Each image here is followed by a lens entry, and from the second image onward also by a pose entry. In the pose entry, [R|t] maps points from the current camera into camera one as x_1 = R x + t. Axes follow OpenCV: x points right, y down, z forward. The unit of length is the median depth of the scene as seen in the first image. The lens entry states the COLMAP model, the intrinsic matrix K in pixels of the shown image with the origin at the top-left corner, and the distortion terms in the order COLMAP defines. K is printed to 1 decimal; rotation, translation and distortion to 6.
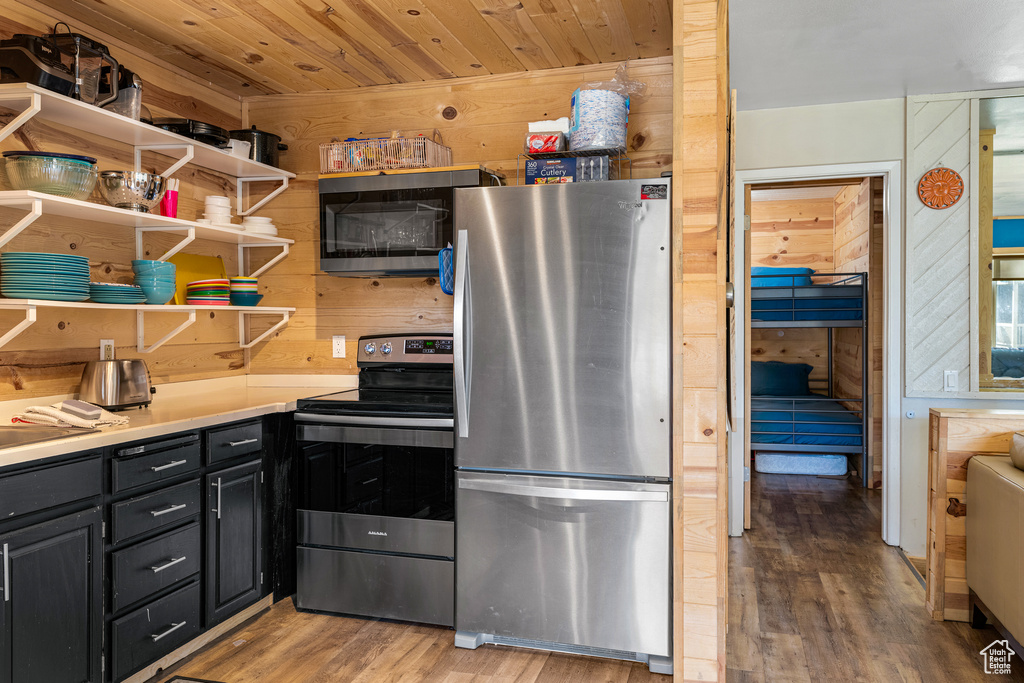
lens RADIAL K [[782.6, 0, 508.5], [0, 782.6, 328.1], [0, 0, 1]] dist [-0.006227, -0.002385]
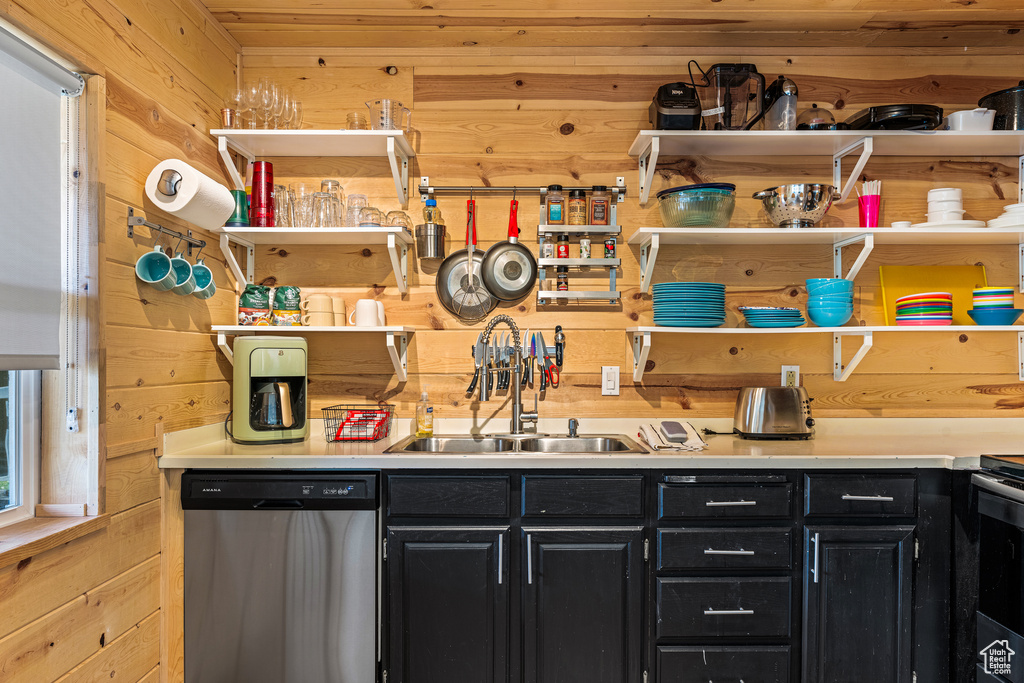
lens RADIAL K [[731.5, 0, 524.5], [0, 731.5, 354.4], [0, 0, 1]] dist [0.001072, 0.004581]
pose [[0.274938, -0.000289, -0.961462, 0.264715], [-0.005775, 0.999981, -0.001952, 0.004667], [0.961445, 0.006089, 0.274932, 0.443750]]
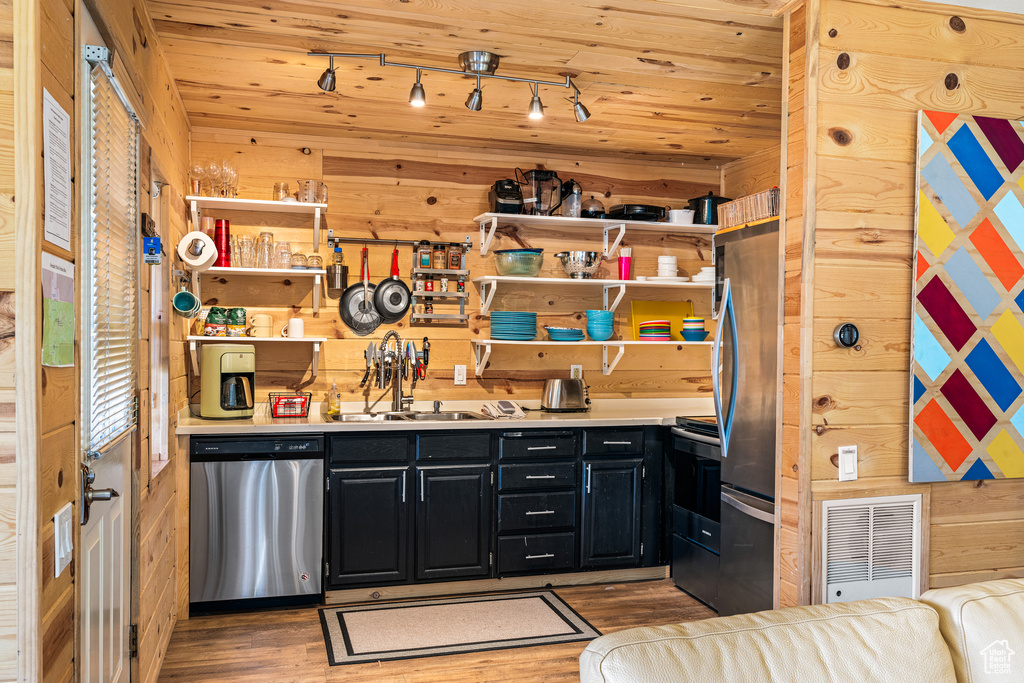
lens RADIAL K [[849.4, 0, 512.0], [0, 849.4, 341.5], [0, 0, 1]] dist [-0.004137, 0.003045]
pose [[0.521092, 0.002254, -0.853498, 0.792702], [-0.013655, 0.999891, -0.005697, -0.018591], [0.853391, 0.014623, 0.521066, 0.067307]]
